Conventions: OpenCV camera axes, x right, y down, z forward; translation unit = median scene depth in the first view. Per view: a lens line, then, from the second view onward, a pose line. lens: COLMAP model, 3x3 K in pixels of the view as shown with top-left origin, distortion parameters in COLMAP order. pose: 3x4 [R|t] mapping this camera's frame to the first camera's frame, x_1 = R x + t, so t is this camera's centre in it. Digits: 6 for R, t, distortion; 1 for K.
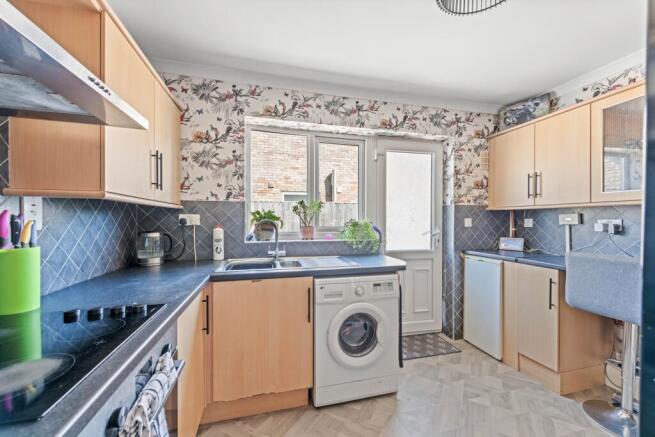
lens RADIAL K [[261.6, 0, 330.0], [0, 261.6, 218.9], [0, 0, 1]] dist [0.003841, 0.000074]
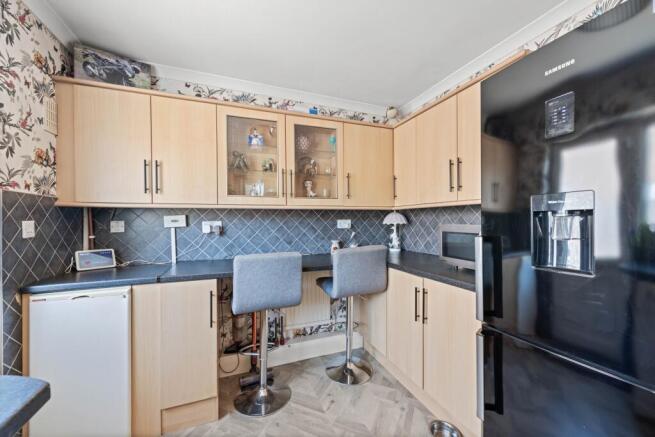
lens RADIAL K [[261.6, 0, 330.0], [0, 261.6, 218.9], [0, 0, 1]] dist [0.003841, 0.000074]
pose [[-0.114533, 0.002692, 0.993416, -0.029916], [0.004062, 0.999989, -0.002242, -0.001907], [-0.993411, 0.003778, -0.114543, 0.489623]]
